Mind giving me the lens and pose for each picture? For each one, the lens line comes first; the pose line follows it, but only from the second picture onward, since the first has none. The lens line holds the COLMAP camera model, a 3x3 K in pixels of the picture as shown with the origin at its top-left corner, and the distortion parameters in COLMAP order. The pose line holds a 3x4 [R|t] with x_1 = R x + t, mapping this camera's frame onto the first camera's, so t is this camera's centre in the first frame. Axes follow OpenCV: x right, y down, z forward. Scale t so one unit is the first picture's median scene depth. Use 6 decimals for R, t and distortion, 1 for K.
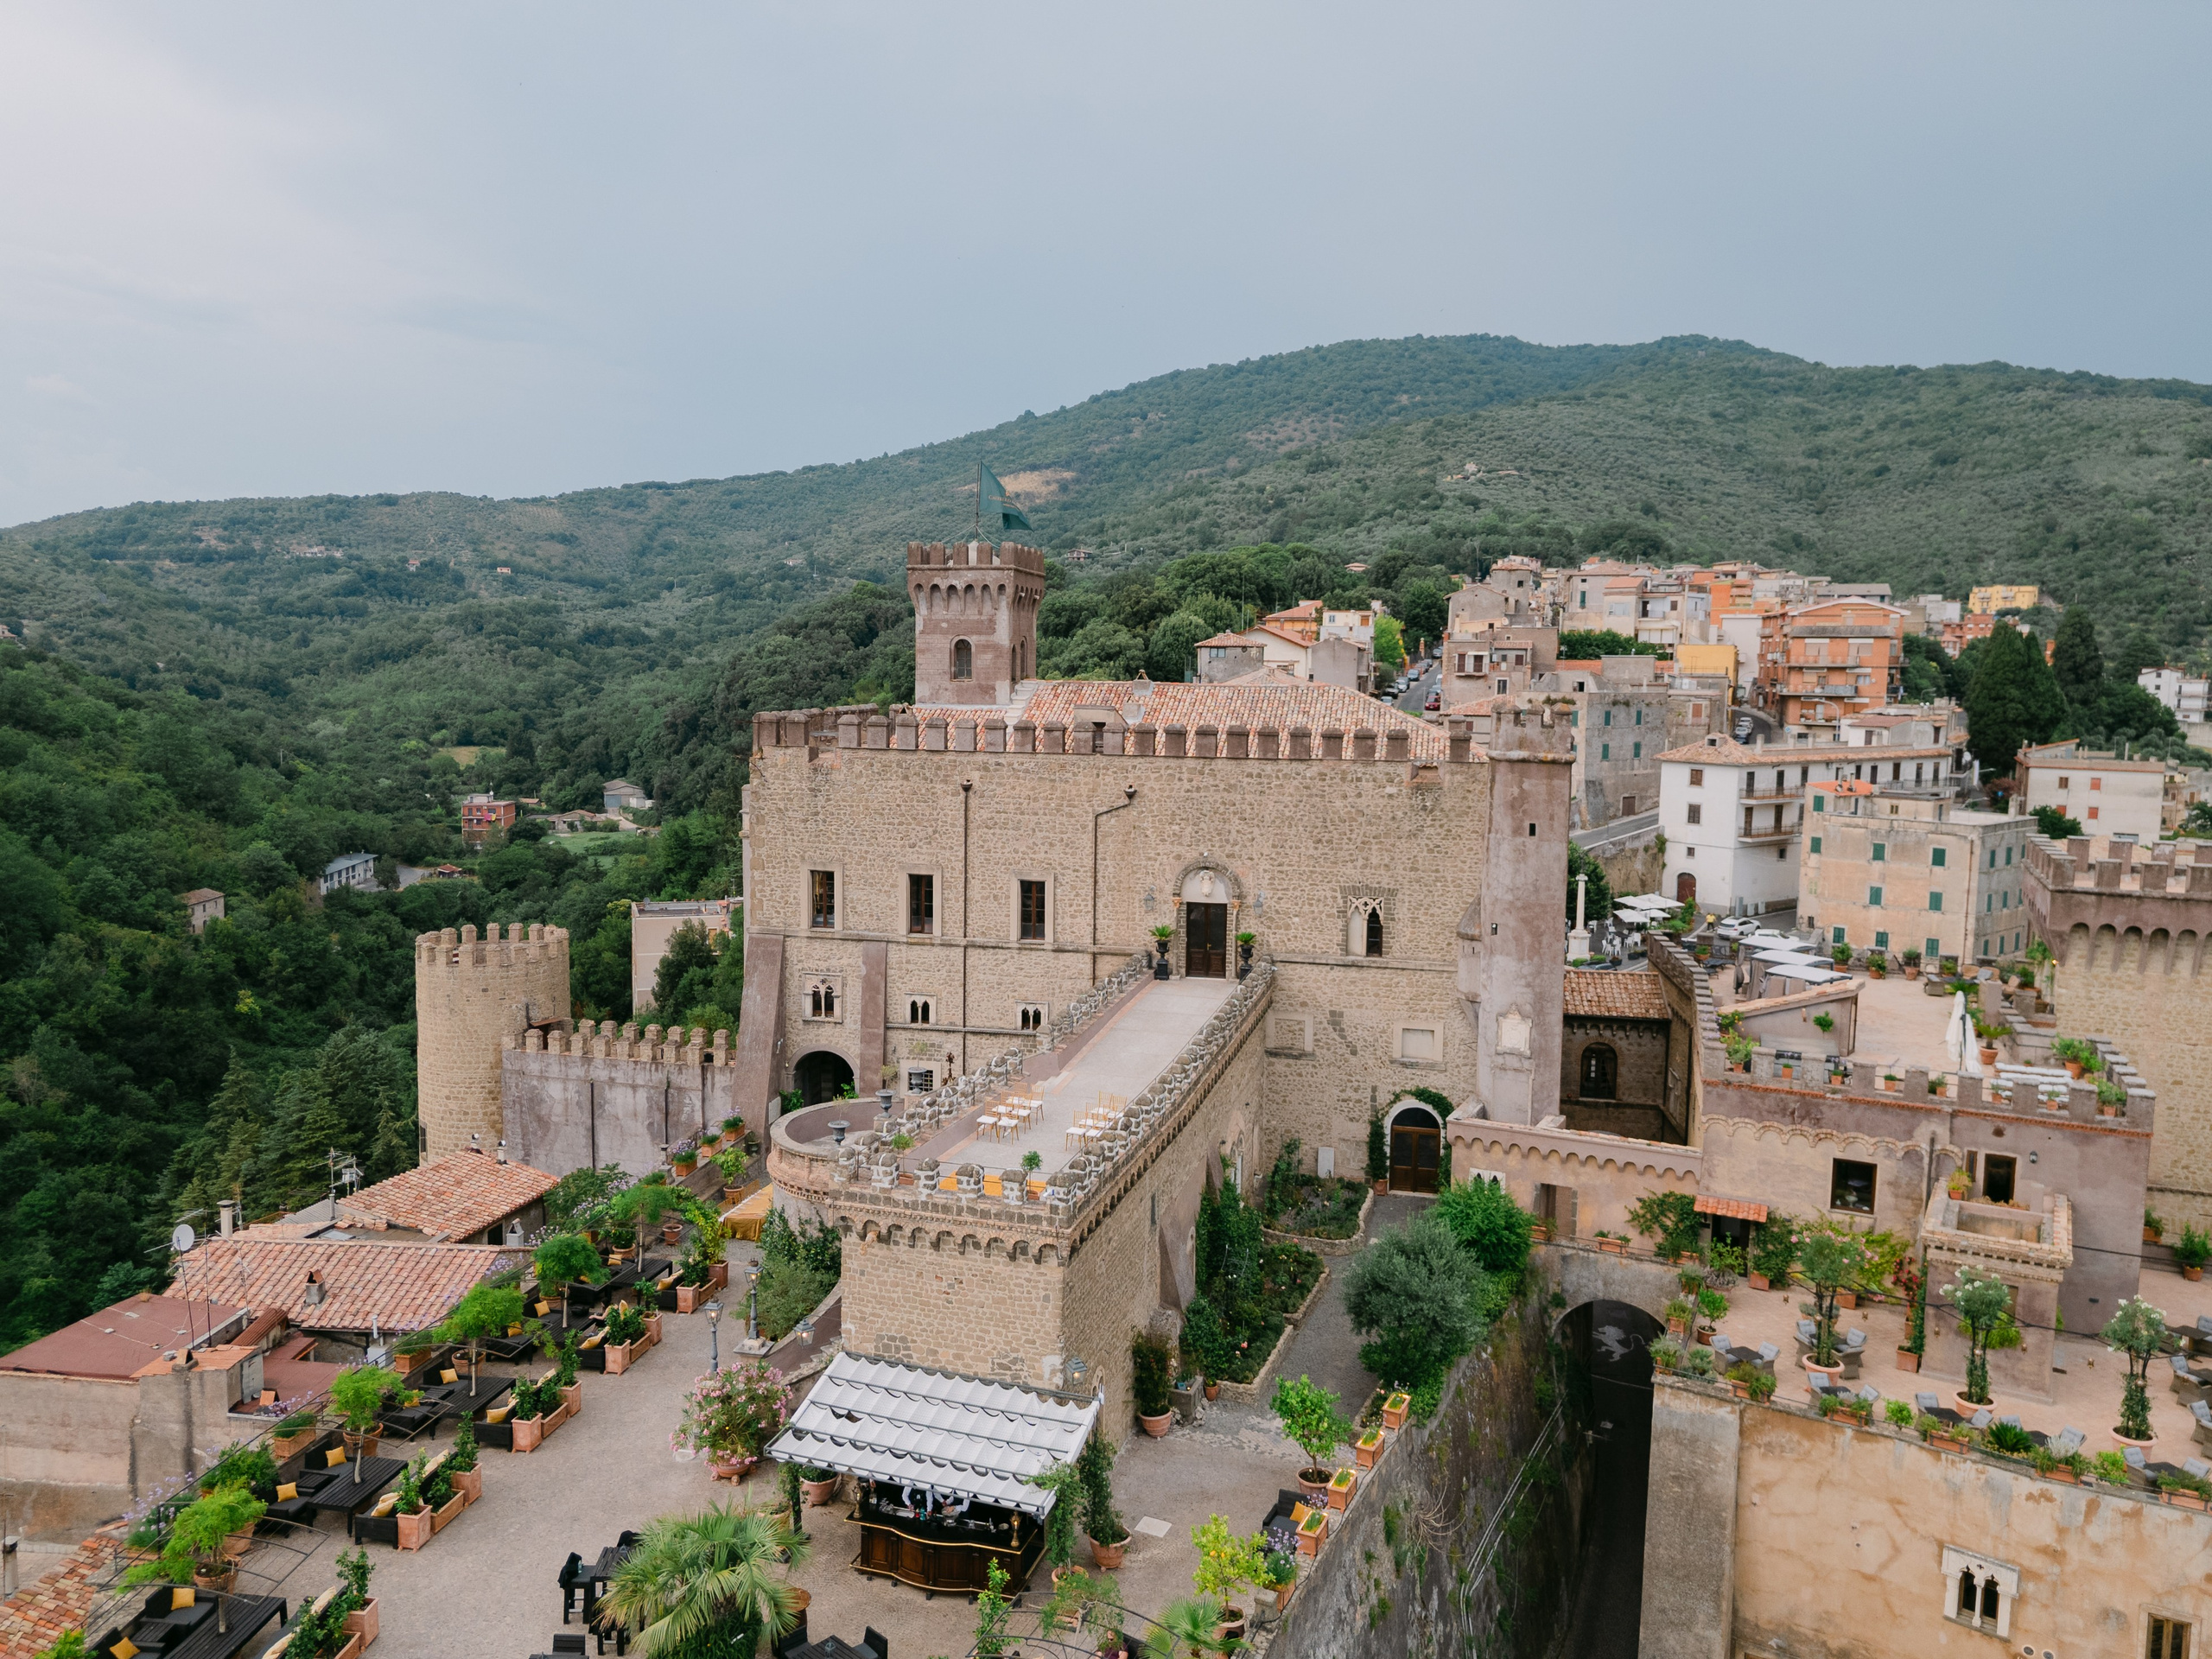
lens RADIAL K [[1599.5, 0, 1096.5], [0, 1599.5, 824.0], [0, 0, 1]] dist [0.077499, -0.083582]
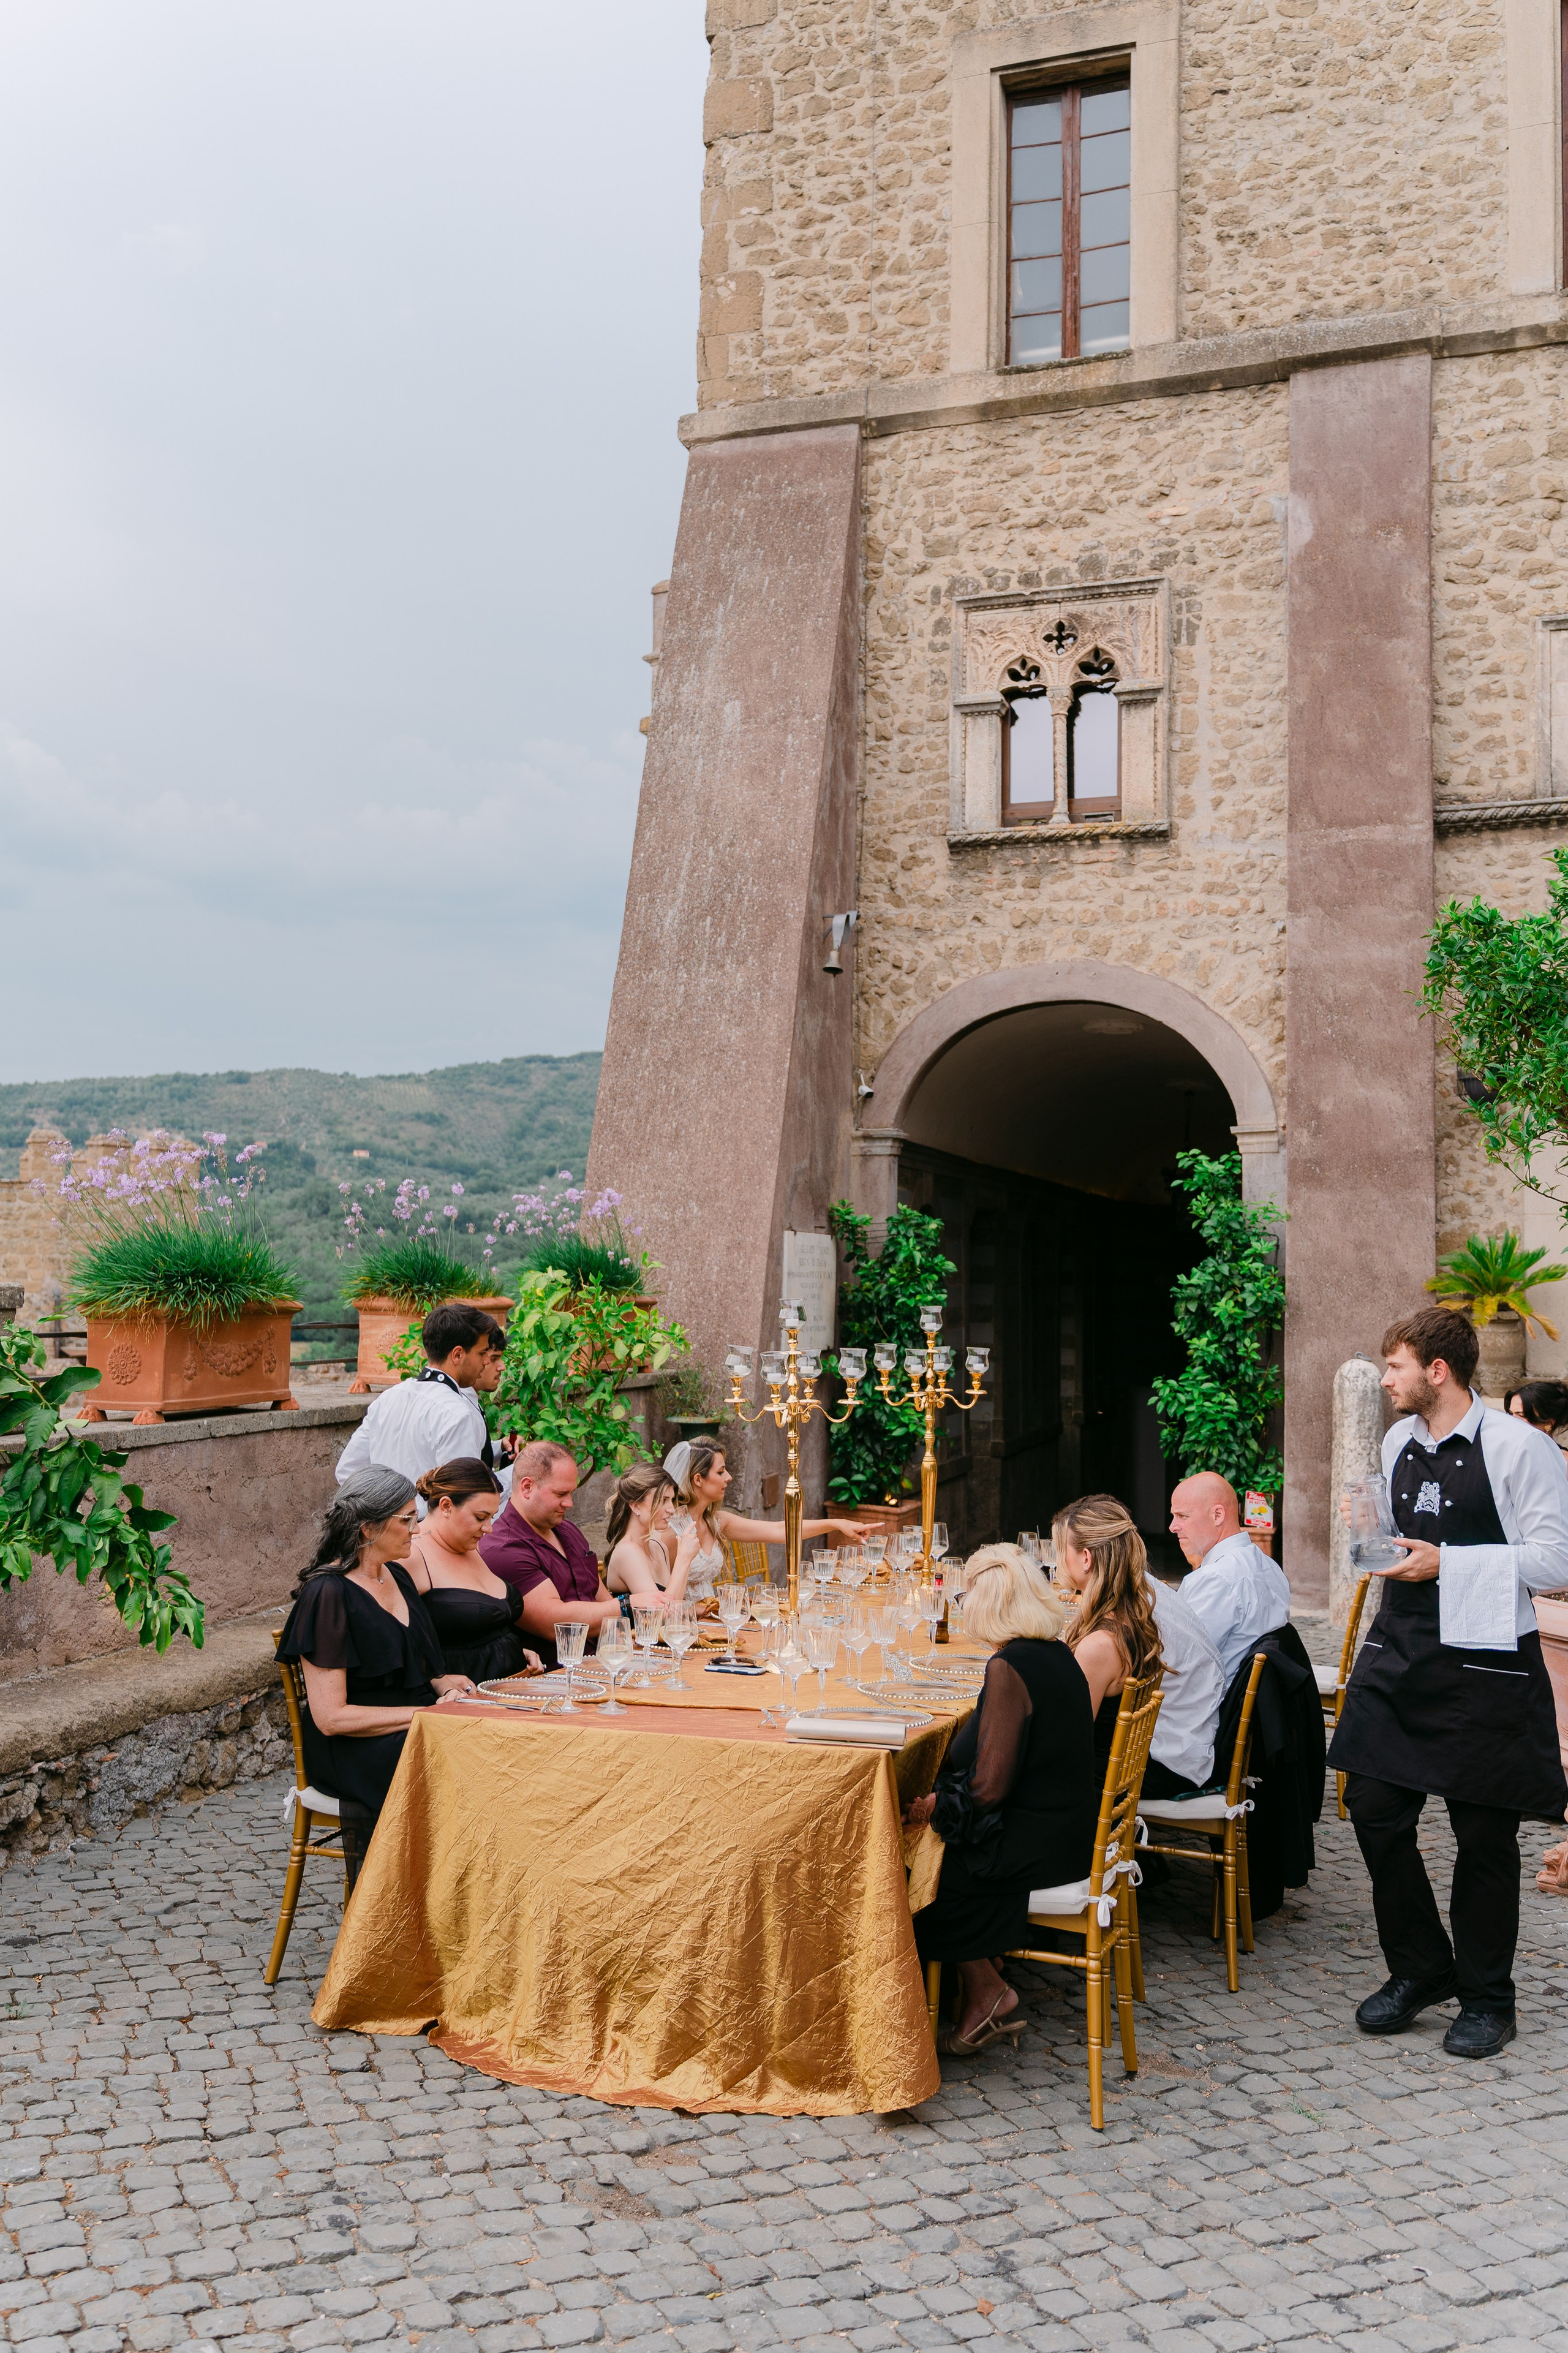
lens RADIAL K [[1974.7, 0, 760.3], [0, 1974.7, 1144.0], [0, 0, 1]] dist [0.002467, 0.000614]
pose [[0.988527, -0.004910, -0.150962, -0.163373], [-0.021058, 0.985230, -0.169937, 0.190127], [0.149567, 0.171166, 0.973823, 0.742397]]
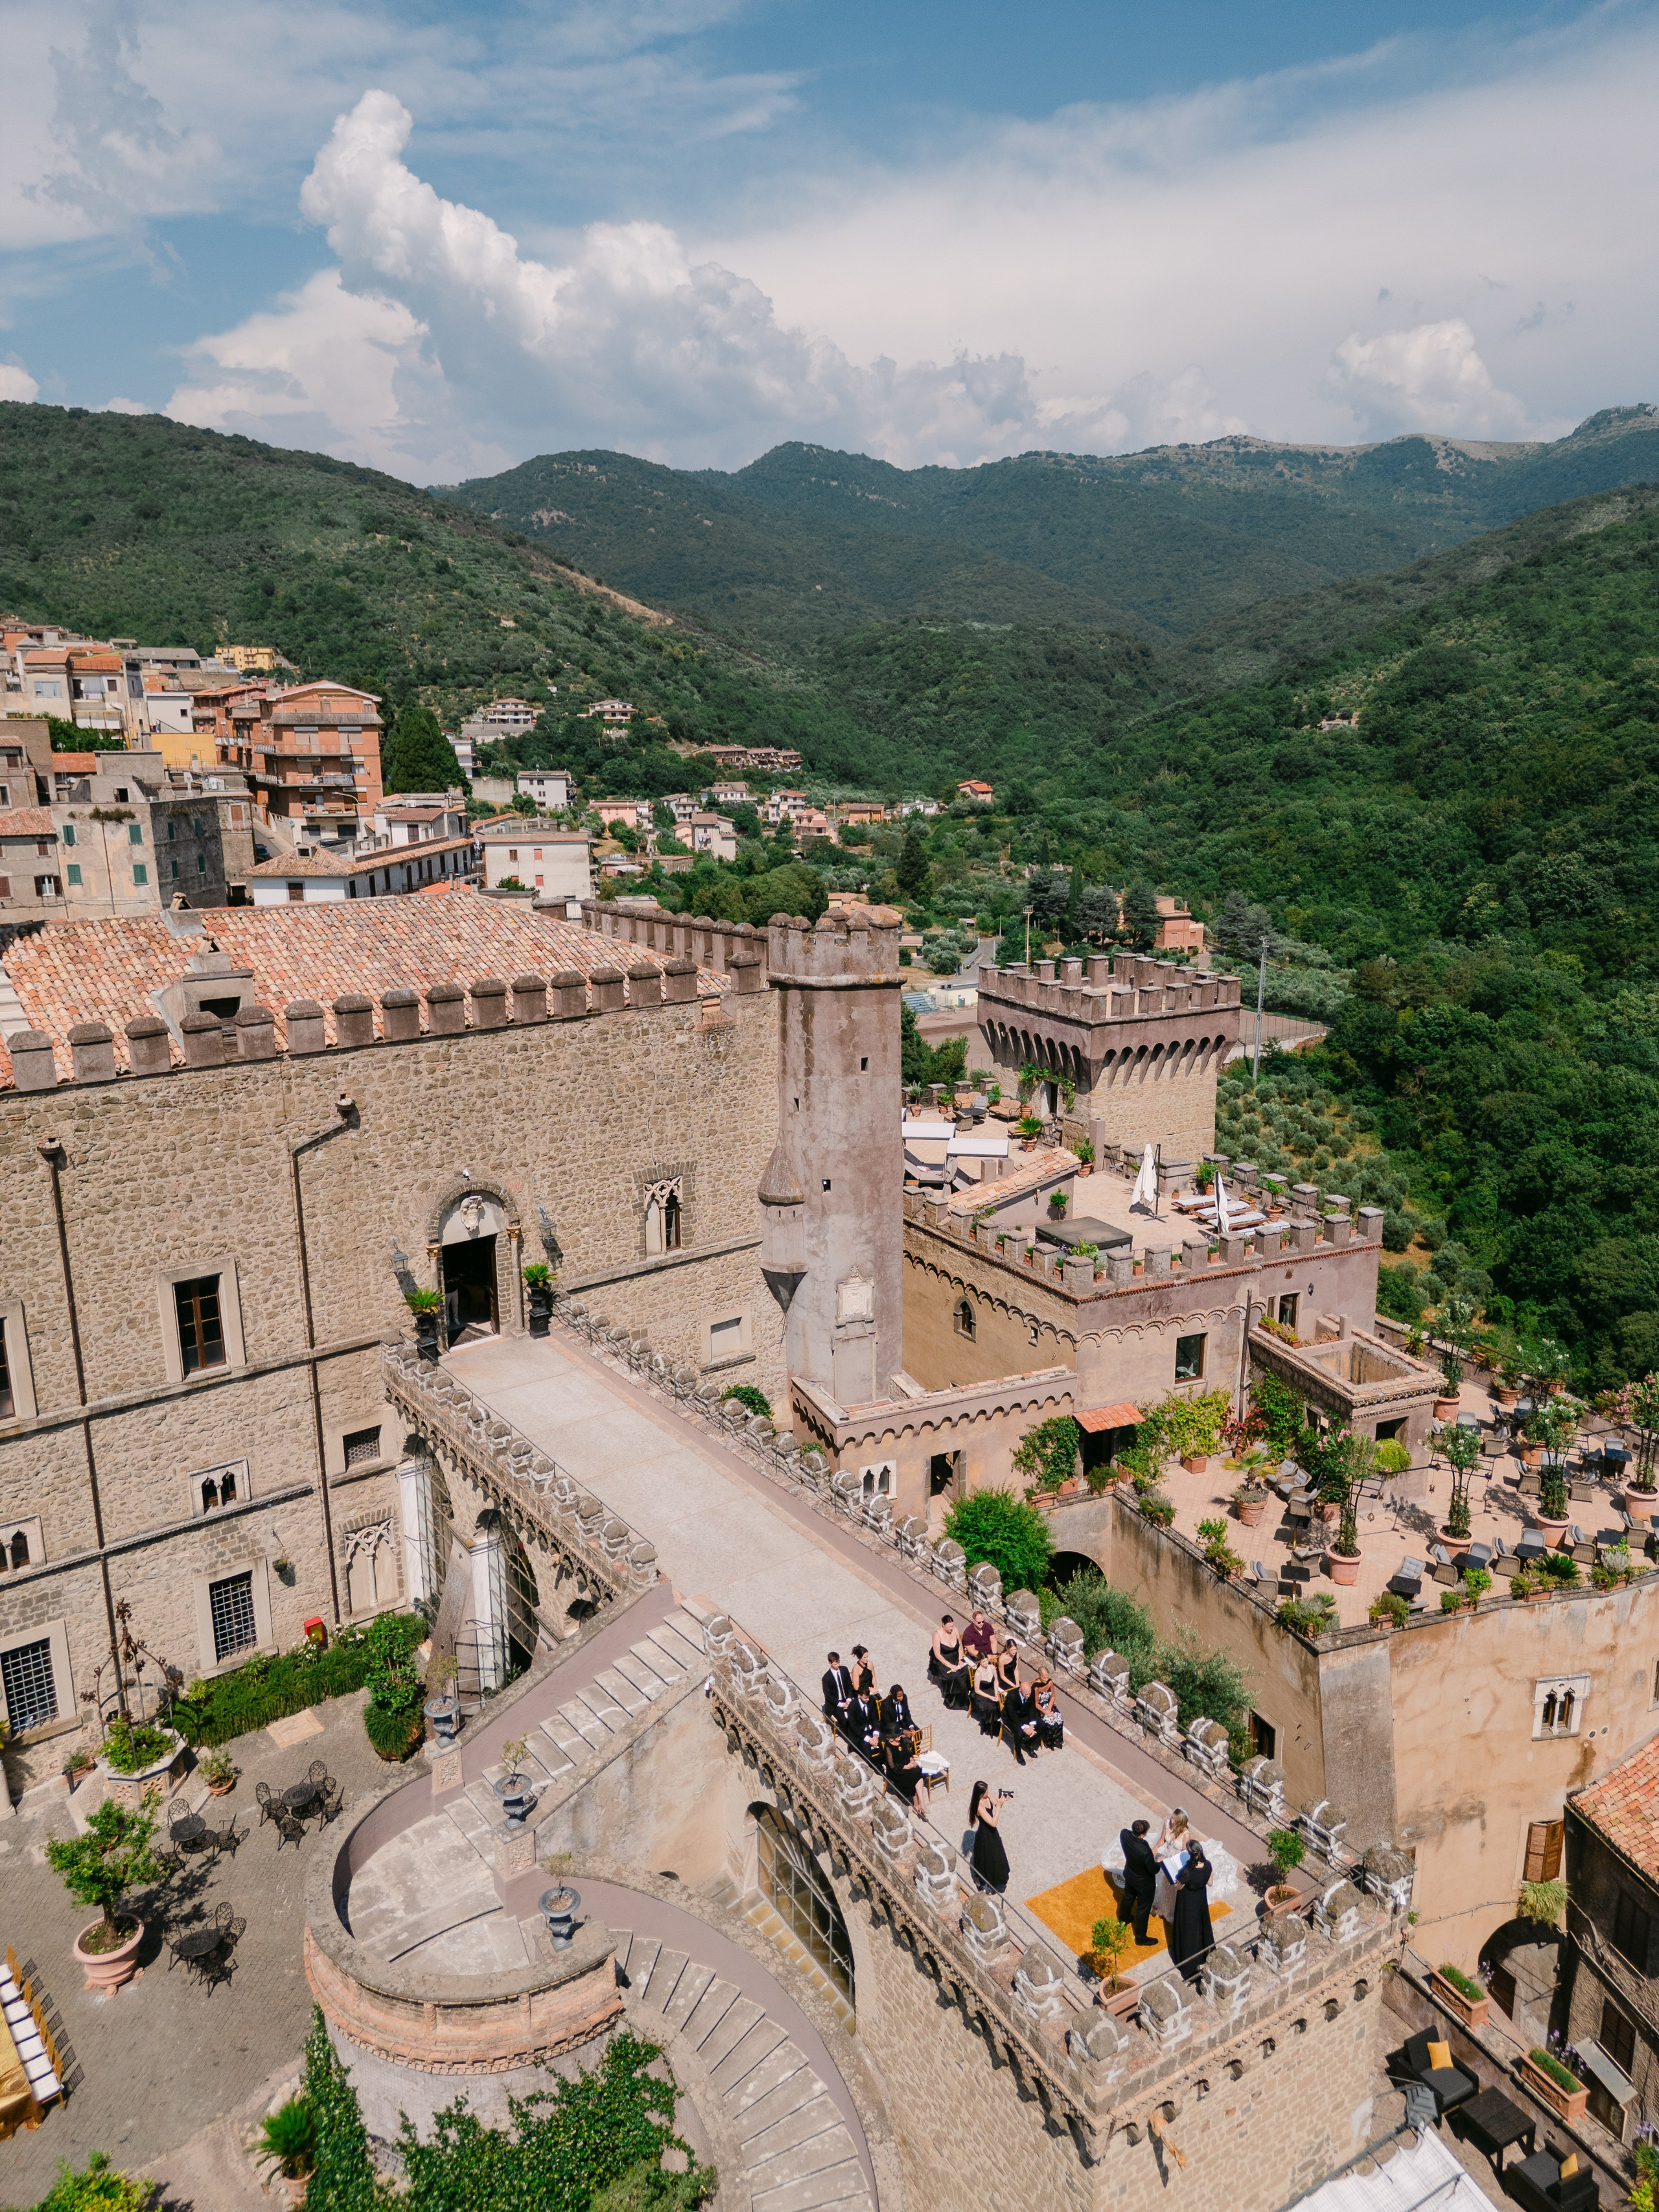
lens RADIAL K [[1562.6, 0, 830.9], [0, 1562.6, 1098.0], [0, 0, 1]] dist [0.065585, -0.071136]
pose [[0.635721, -0.200935, 0.745308, -0.293239], [0.096111, 0.978617, 0.181855, -0.107463], [-0.765912, -0.043977, 0.641439, 0.403481]]
